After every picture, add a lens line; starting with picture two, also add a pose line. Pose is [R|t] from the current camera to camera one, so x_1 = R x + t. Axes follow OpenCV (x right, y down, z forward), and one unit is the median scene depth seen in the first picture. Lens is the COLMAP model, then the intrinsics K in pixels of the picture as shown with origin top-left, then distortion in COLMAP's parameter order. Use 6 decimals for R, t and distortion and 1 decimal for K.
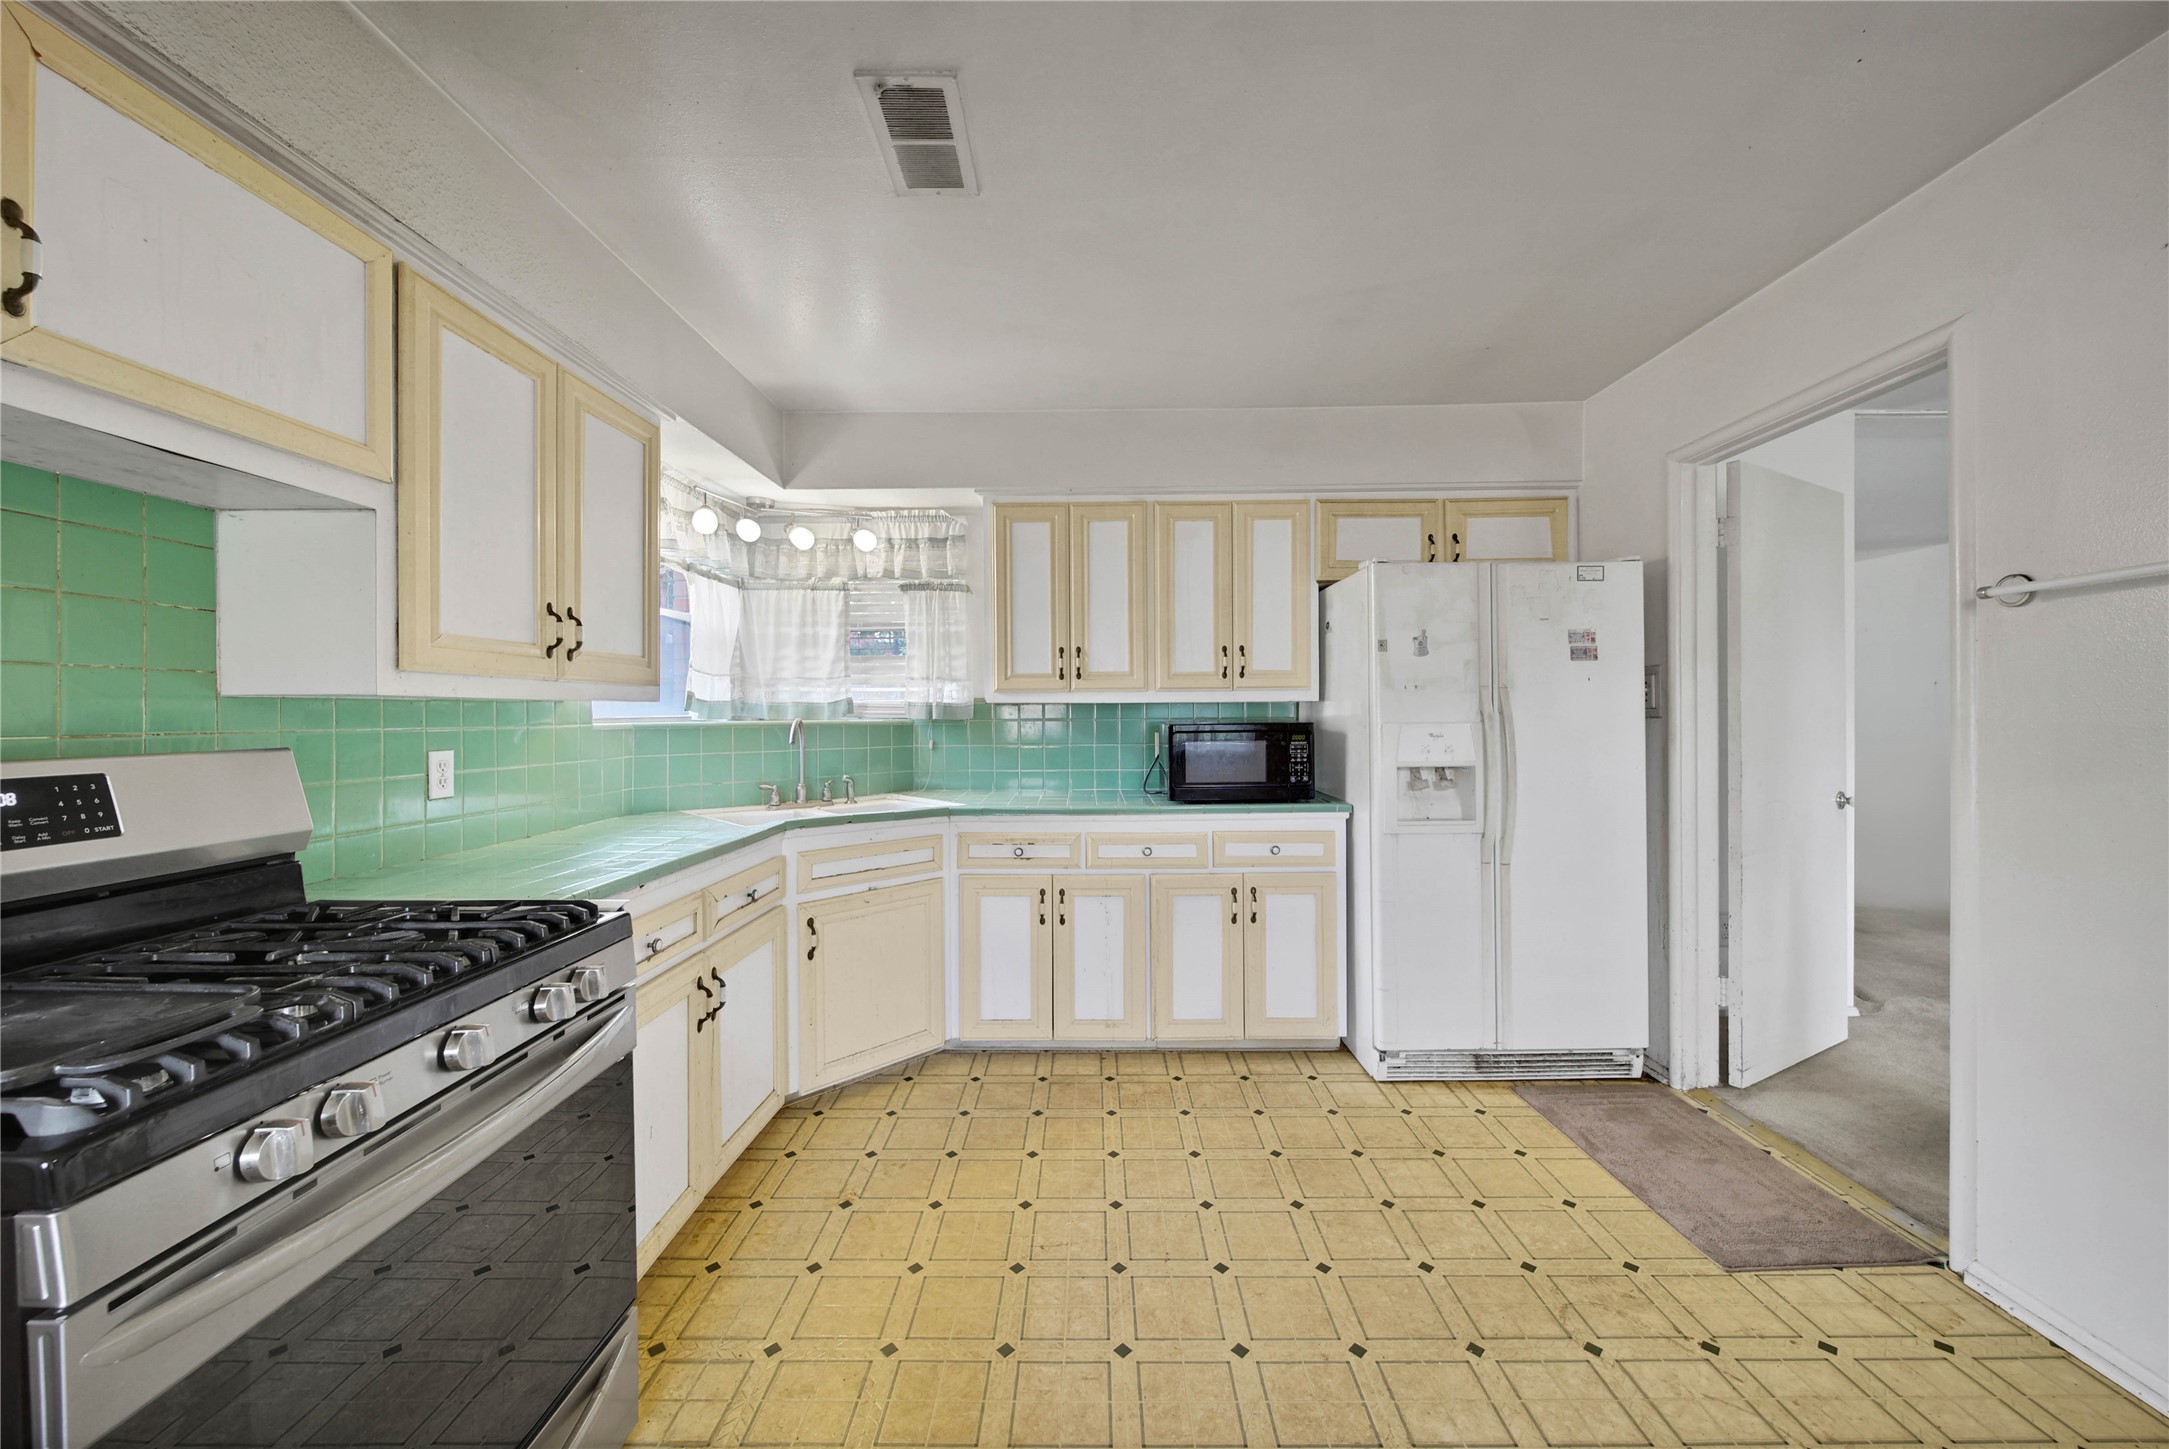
lens RADIAL K [[779.5, 0, 1083.9], [0, 779.5, 714.3], [0, 0, 1]] dist [0.001382, 0.000046]
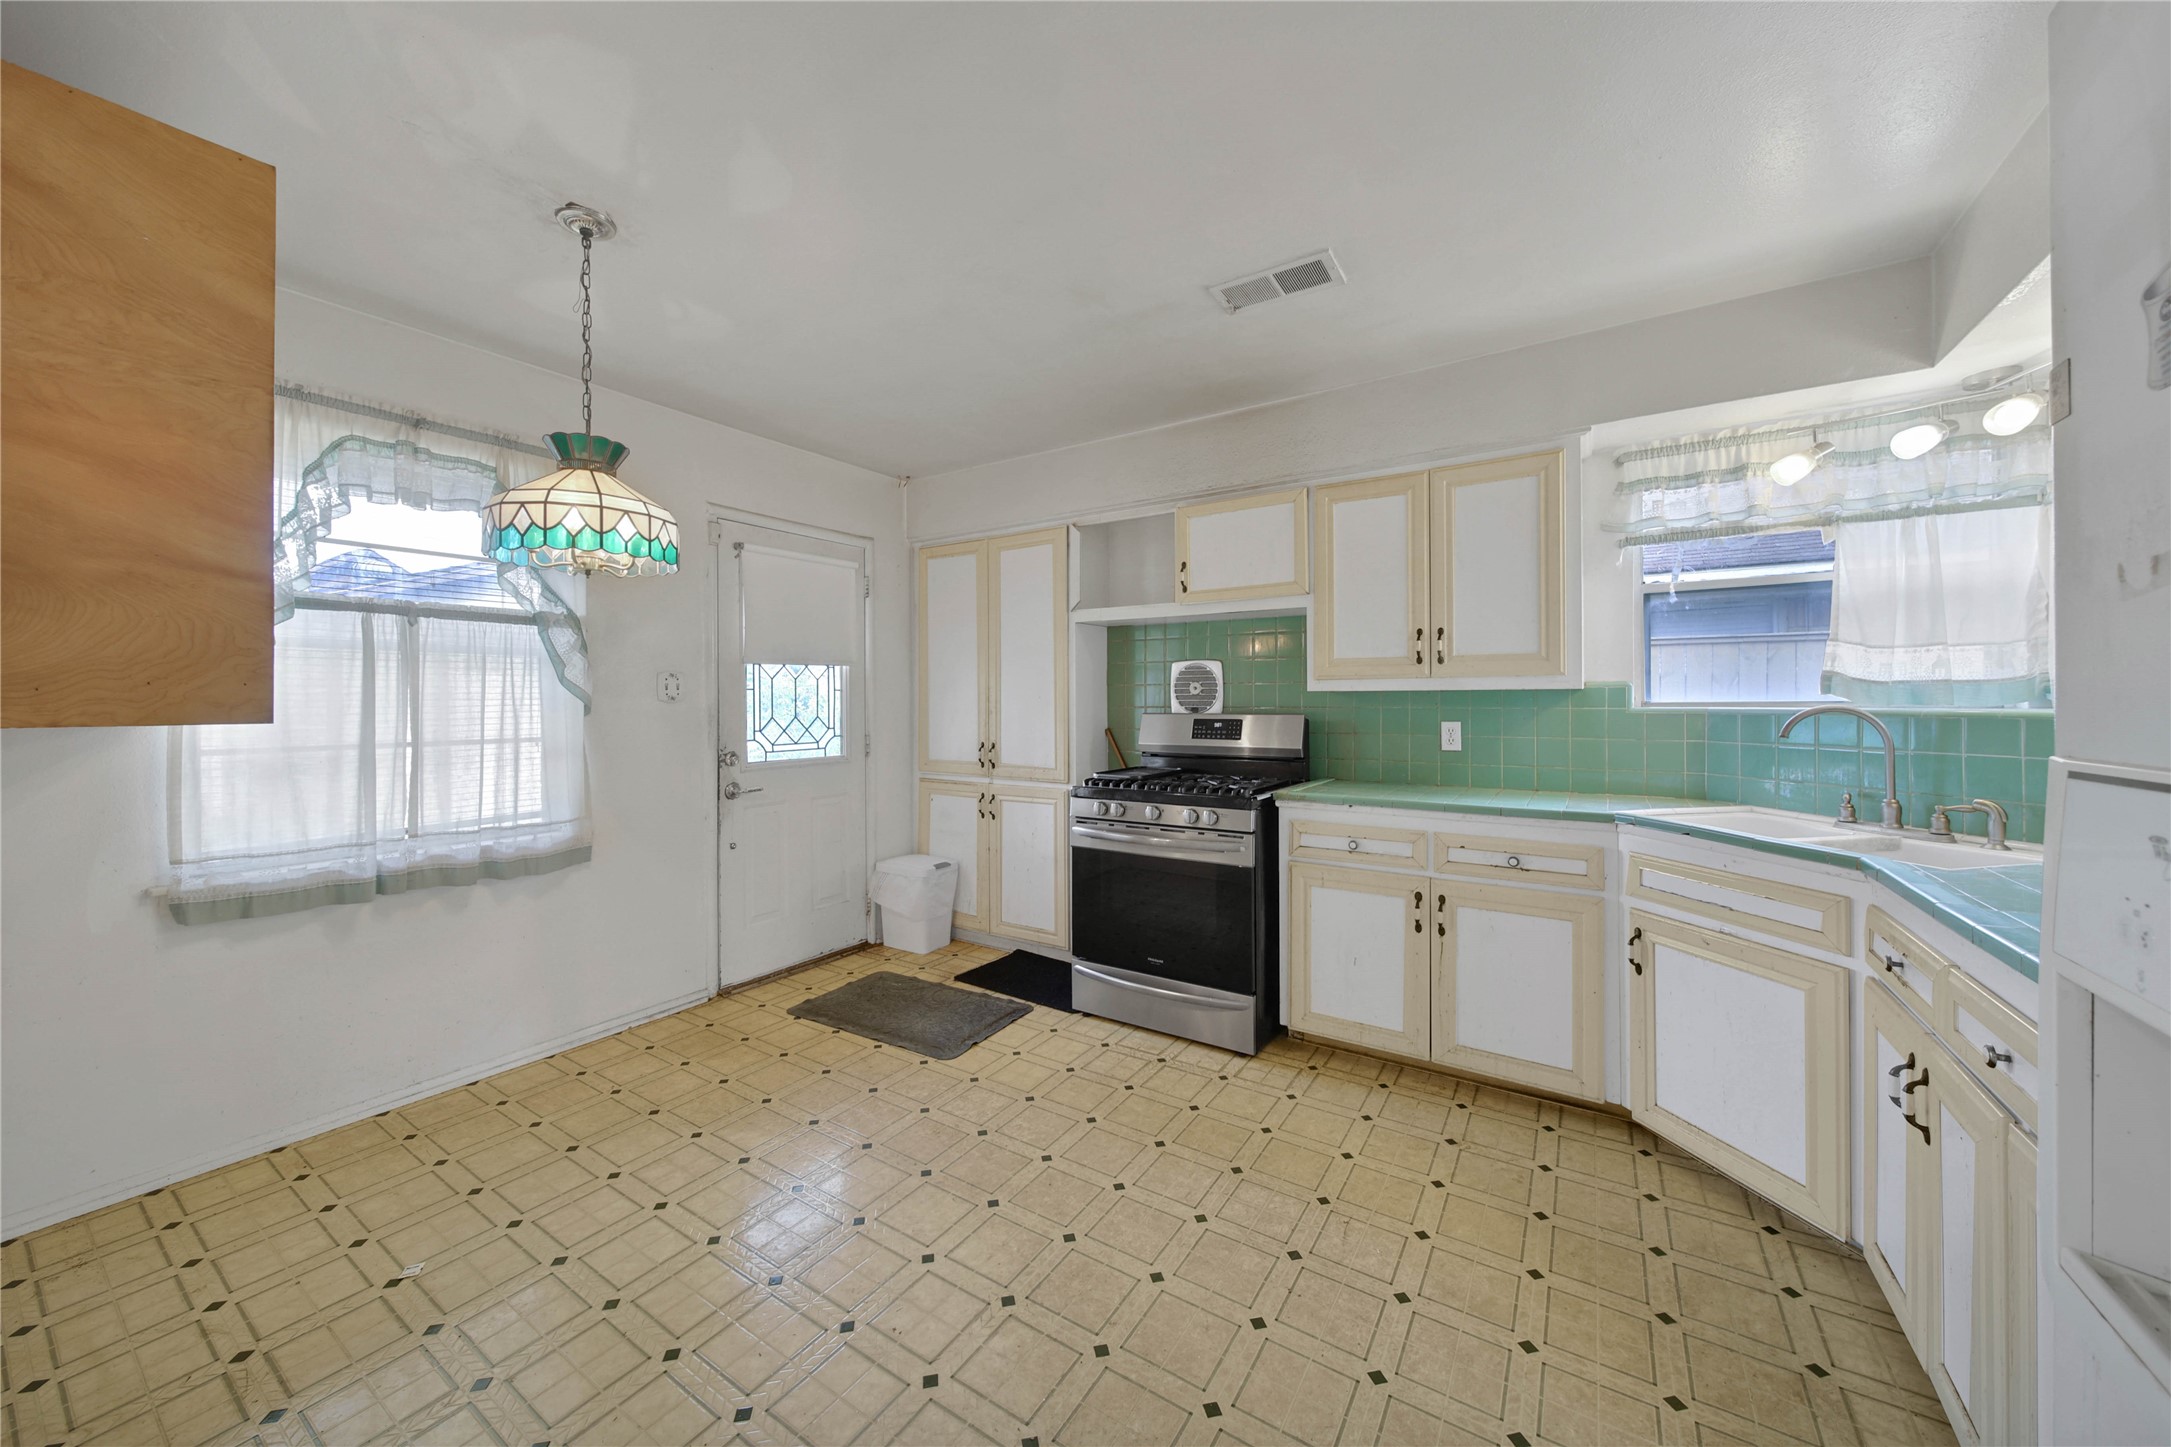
lens RADIAL K [[780.2, 0, 1081.0], [0, 780.2, 708.7], [0, 0, 1]] dist [0.001382, 0.000046]
pose [[-0.539098, 0.010200, -0.842181, 1.073662], [0.005542, 0.999948, 0.008563, 0.000828], [0.842225, -0.000051, -0.539126, 1.368682]]
